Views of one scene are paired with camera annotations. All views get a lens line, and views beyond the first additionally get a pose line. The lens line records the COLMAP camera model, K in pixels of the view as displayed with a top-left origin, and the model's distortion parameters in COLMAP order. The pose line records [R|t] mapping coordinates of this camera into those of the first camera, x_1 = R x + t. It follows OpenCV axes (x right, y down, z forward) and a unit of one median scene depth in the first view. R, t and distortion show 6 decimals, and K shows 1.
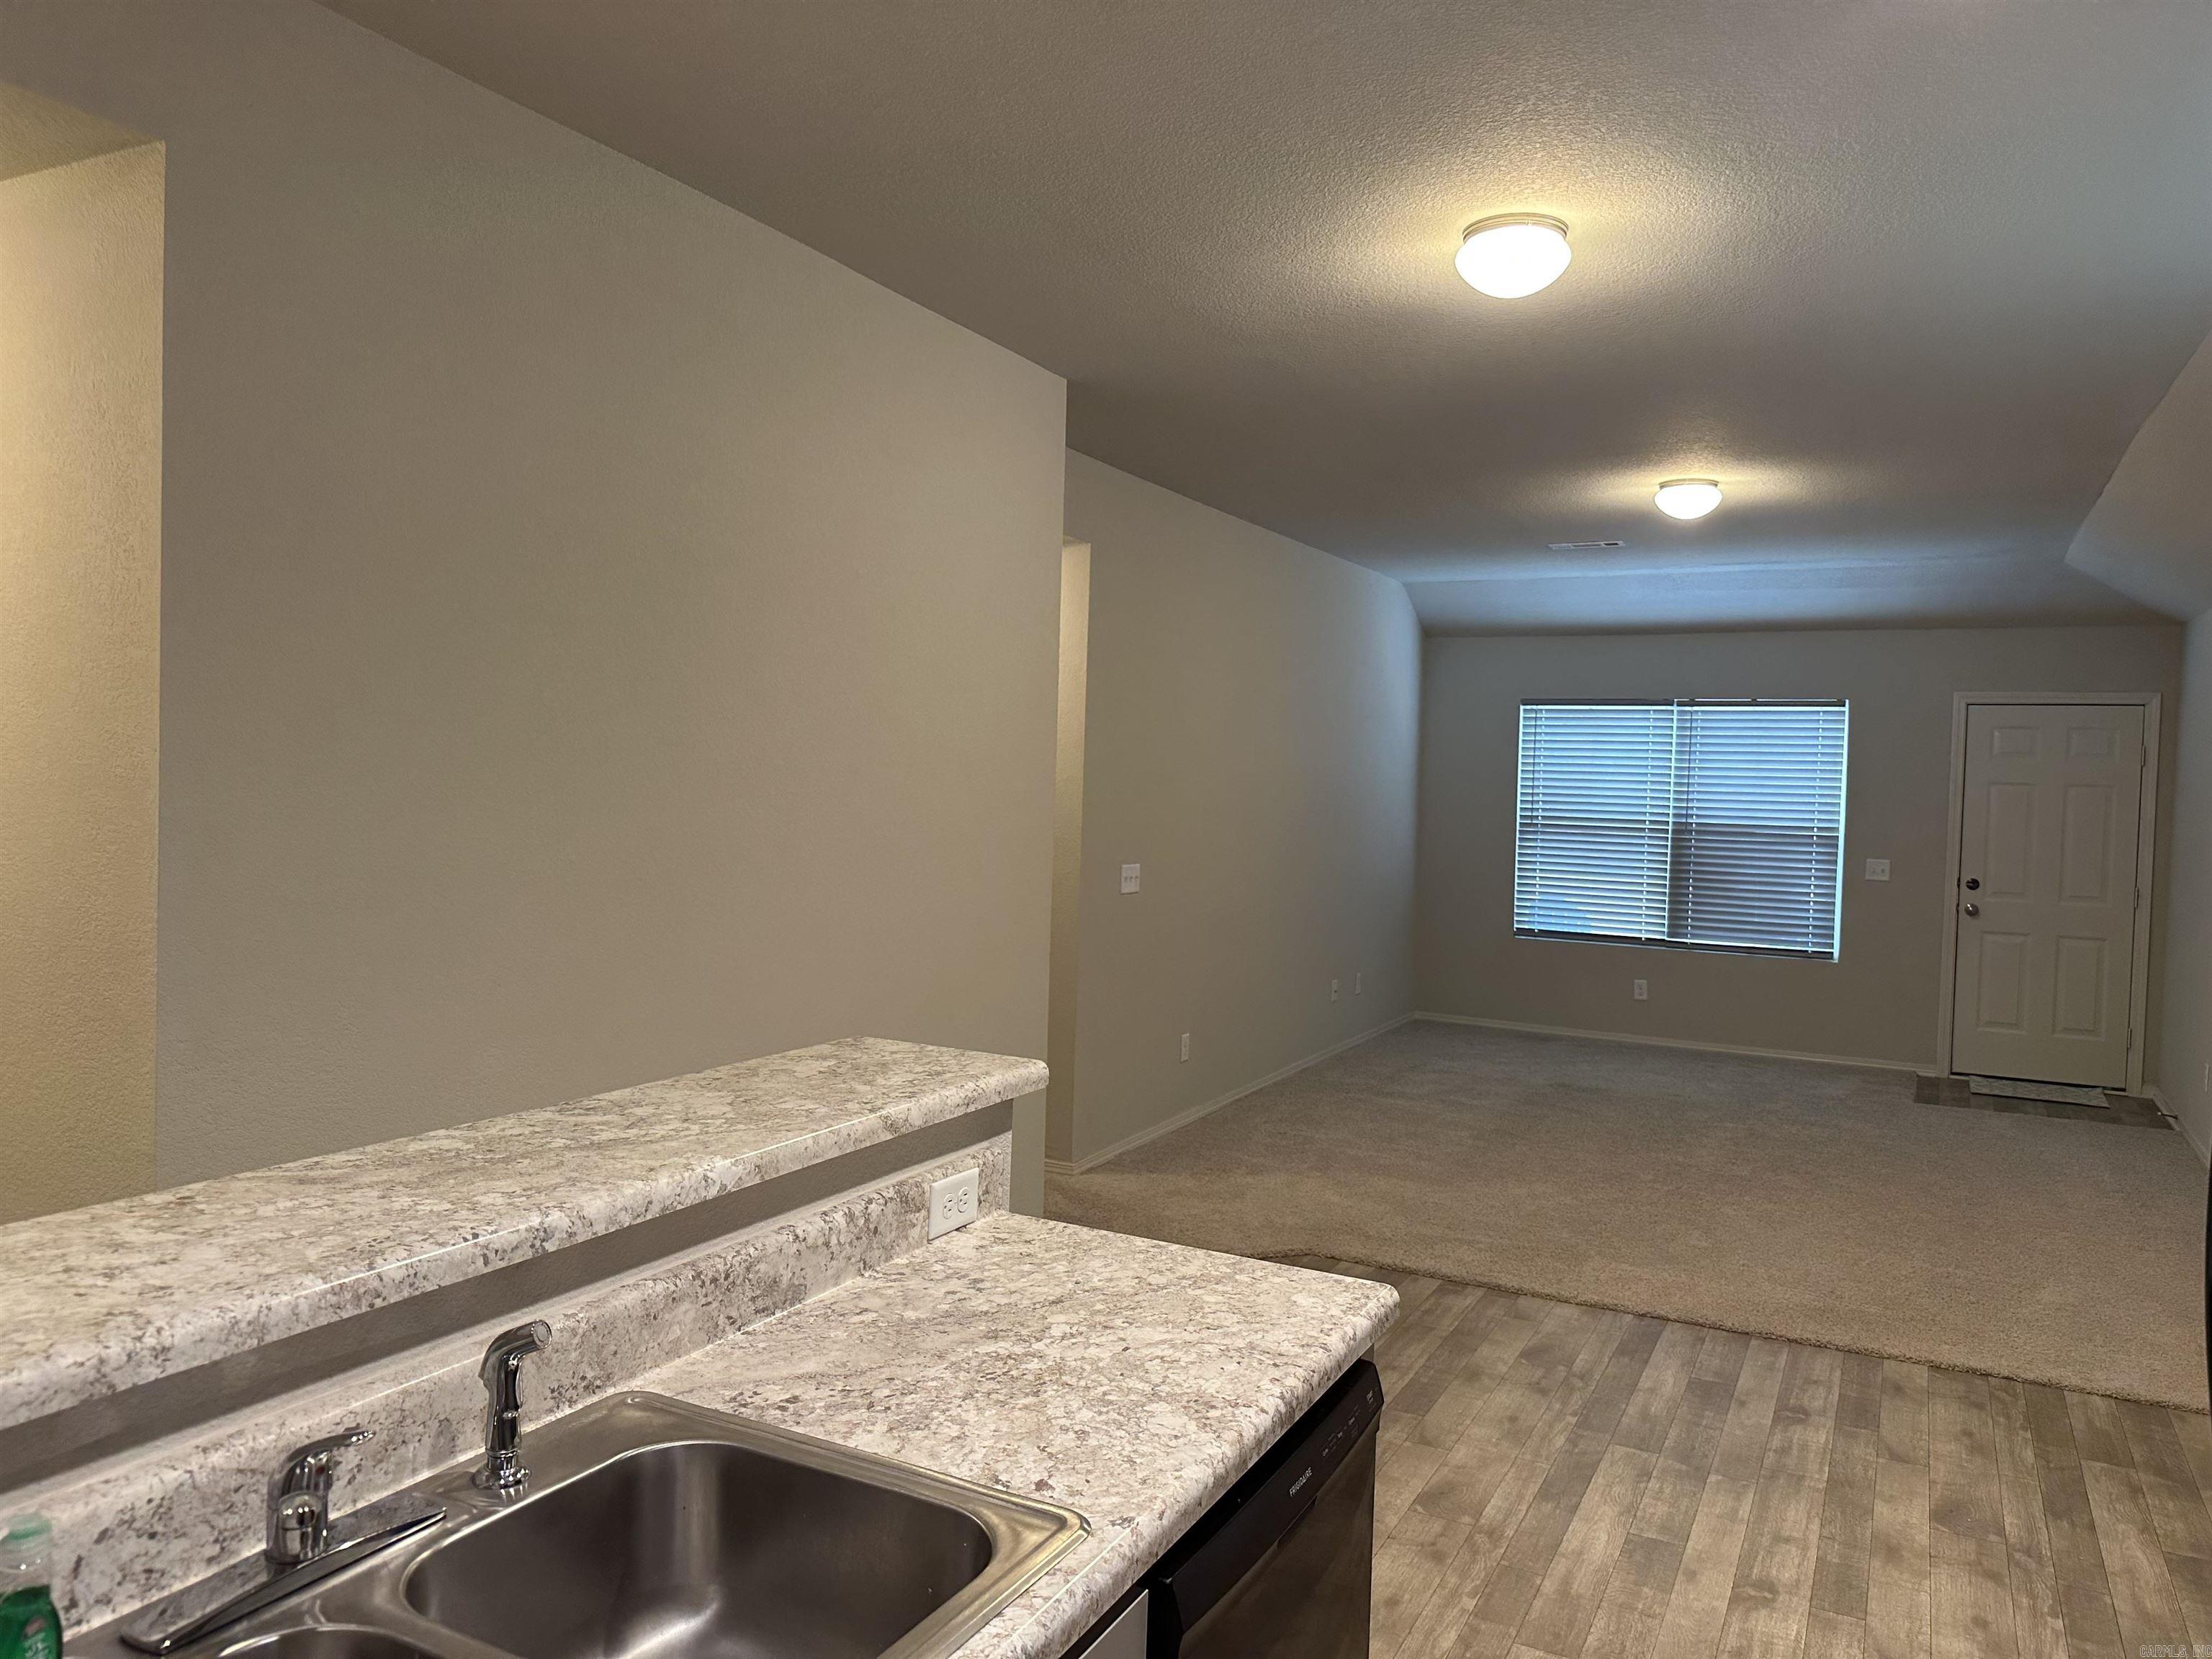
lens RADIAL K [[1574.0, 0, 1106.0], [0, 1574.0, 829.5], [0, 0, 1]] dist [0.055317, -0.070822]
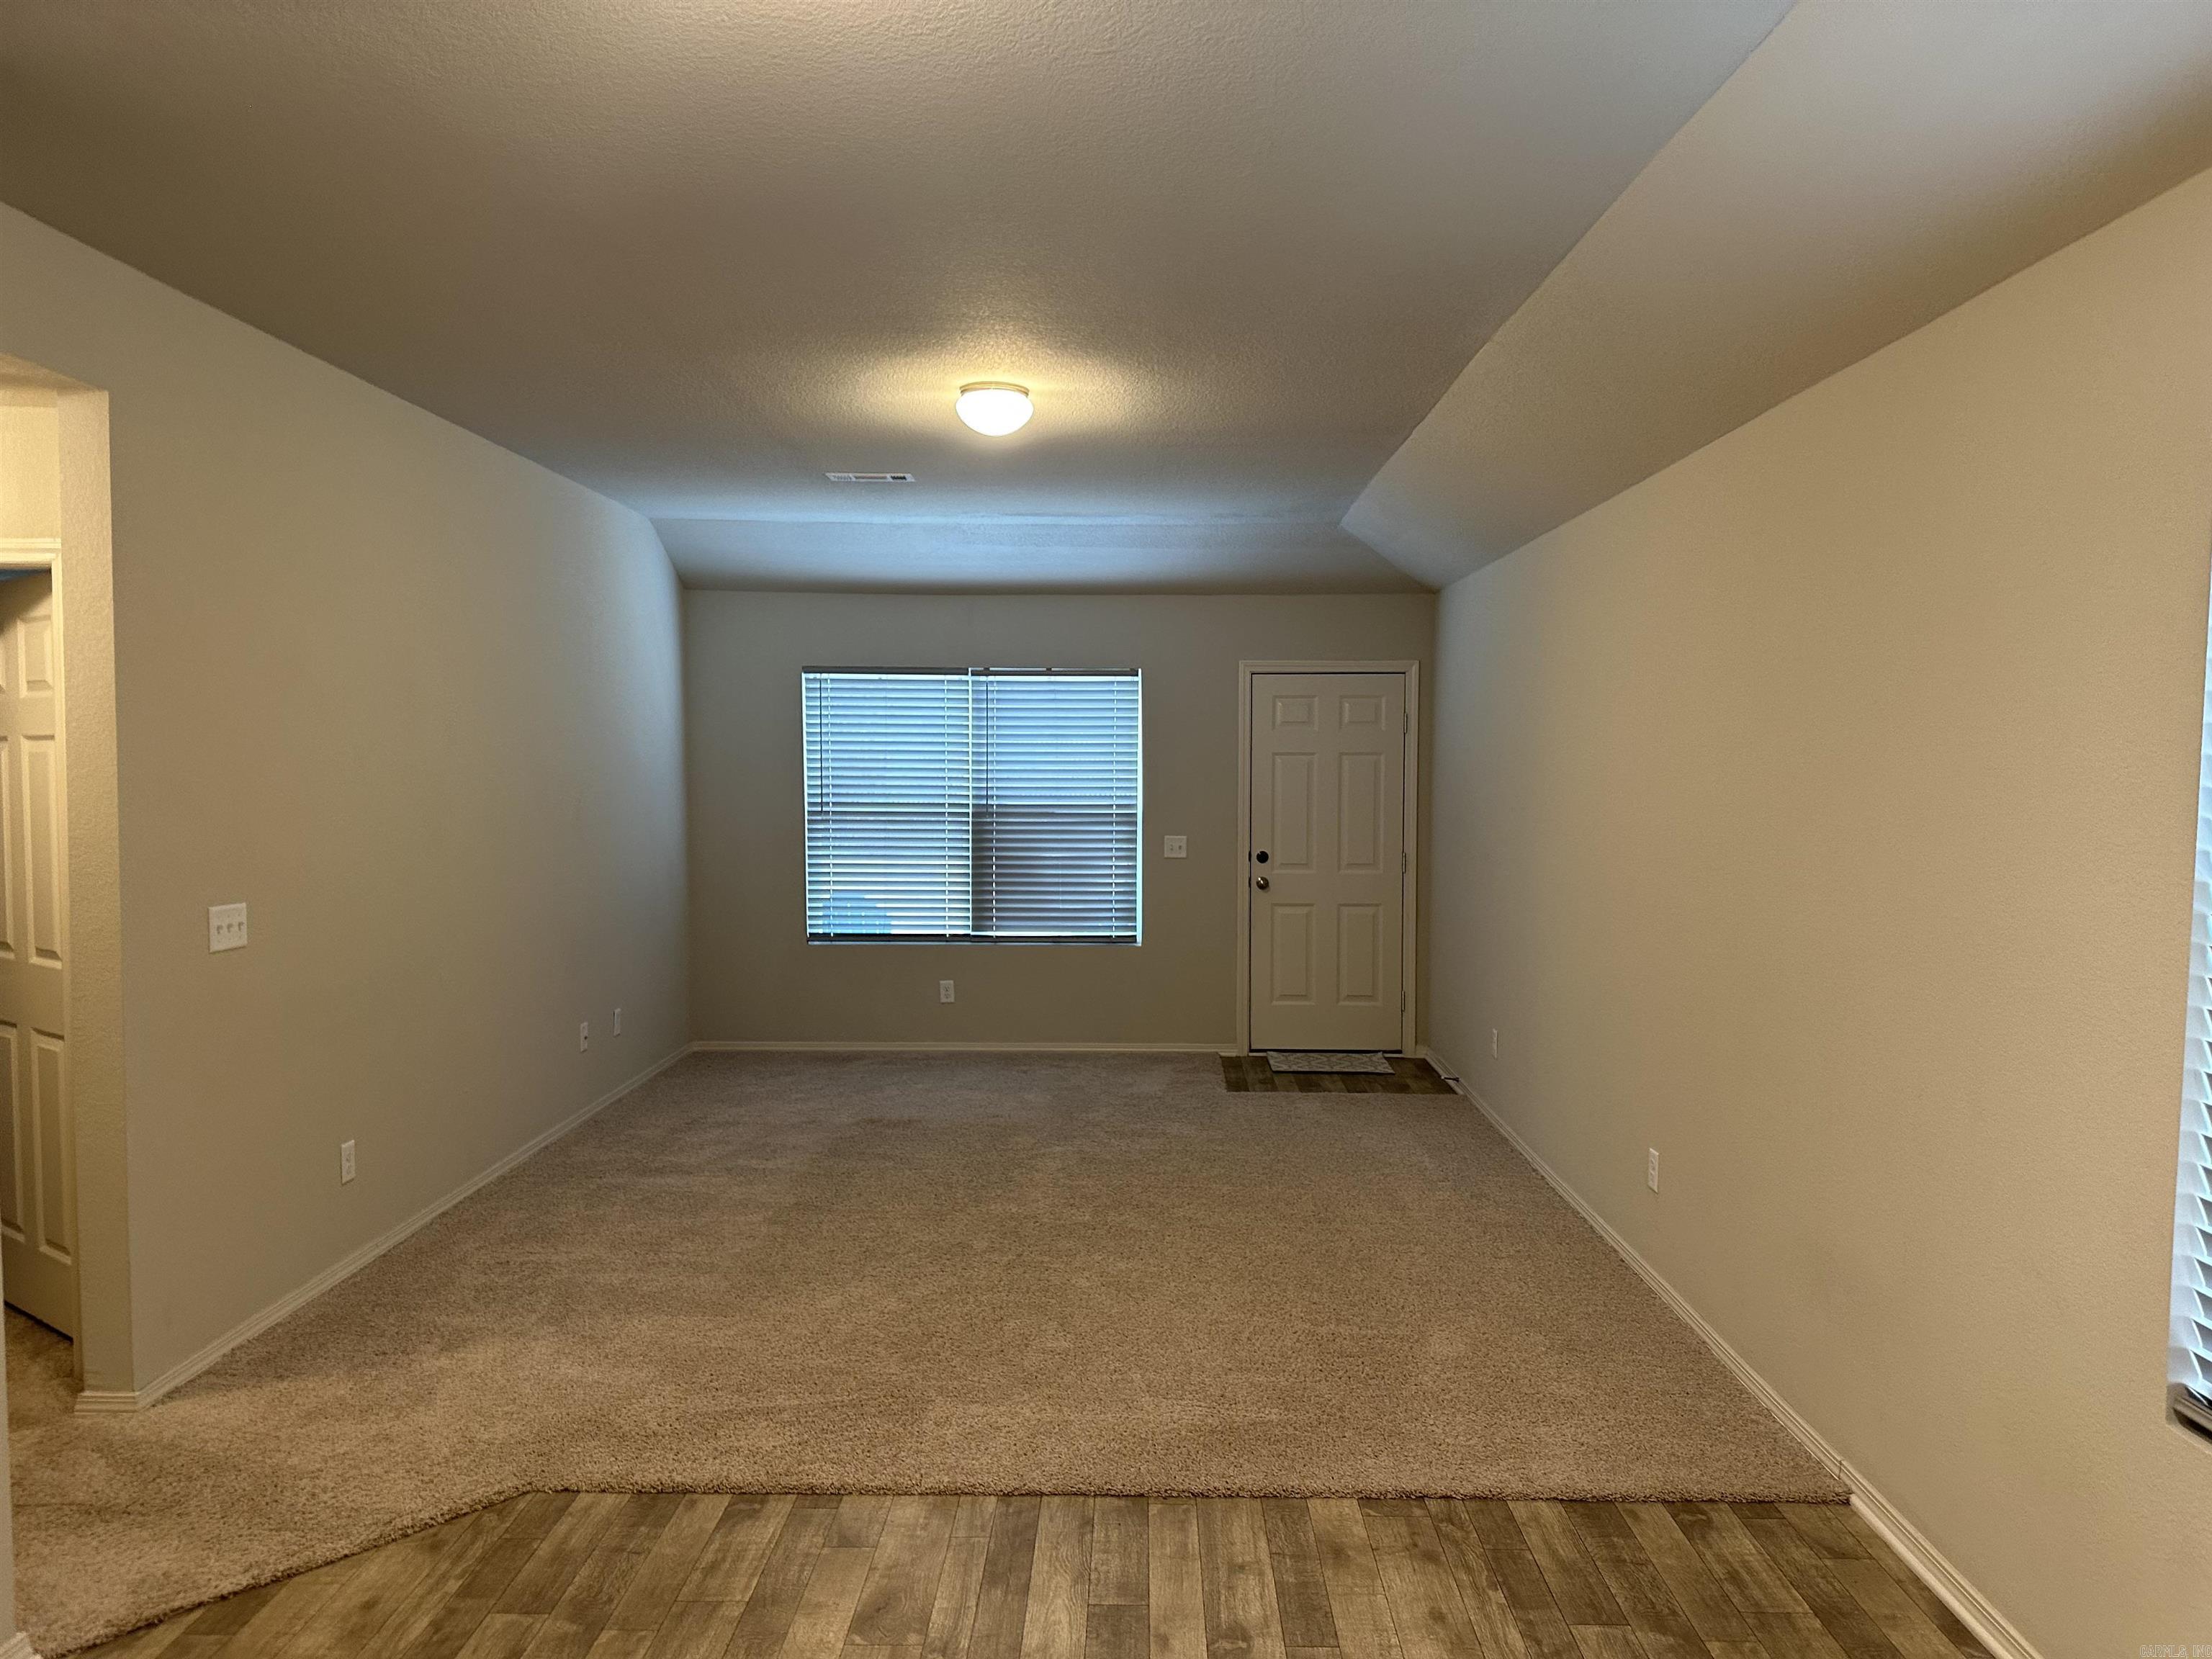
lens RADIAL K [[1527.7, 0, 1112.8], [0, 1527.7, 839.4], [0, 0, 1]] dist [0.045470, -0.103184]
pose [[0.896313, -0.047528, 0.440868, 0.081661], [0.039258, 0.998840, 0.027867, -0.010924], [-0.441682, -0.007670, 0.897139, 0.336764]]
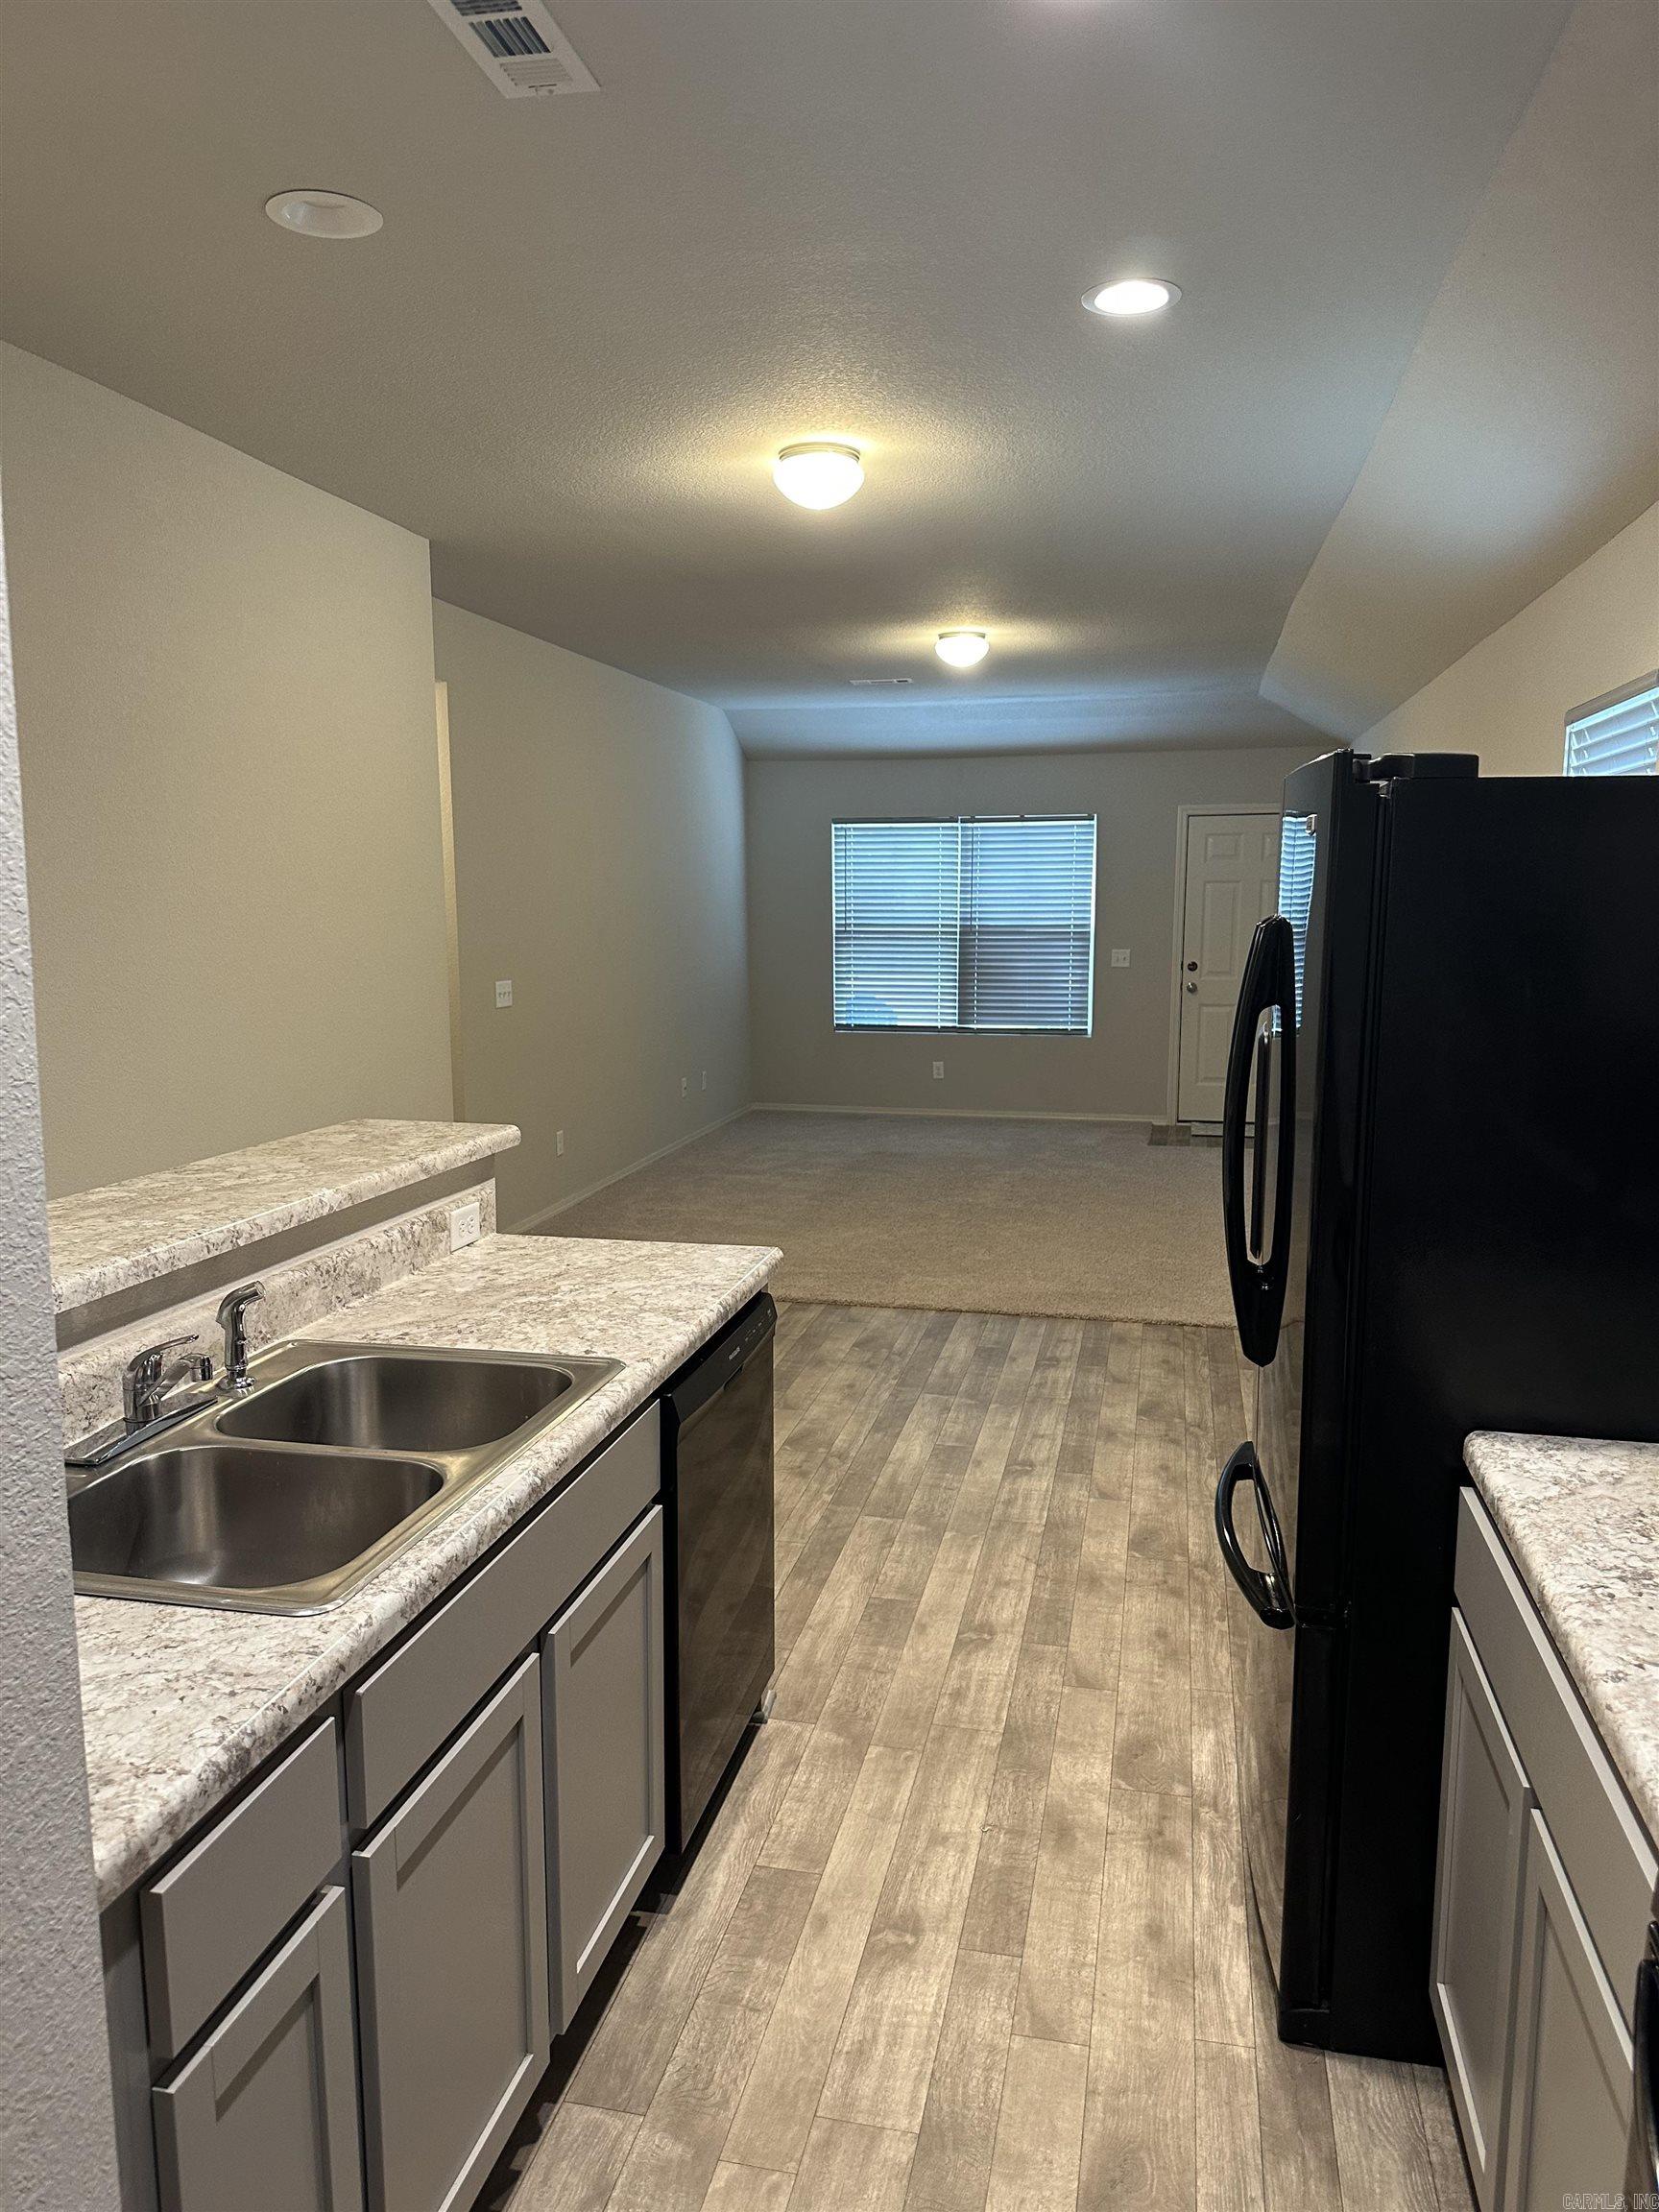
lens RADIAL K [[1549.8, 0, 807.4], [0, 1549.8, 1133.3], [0, 0, 1]] dist [0.110517, -0.189109]
pose [[0.969778, -0.068558, 0.234160, -0.054489], [0.039766, 0.991291, 0.125542, -0.001472], [-0.240727, -0.112436, 0.964058, -0.174314]]
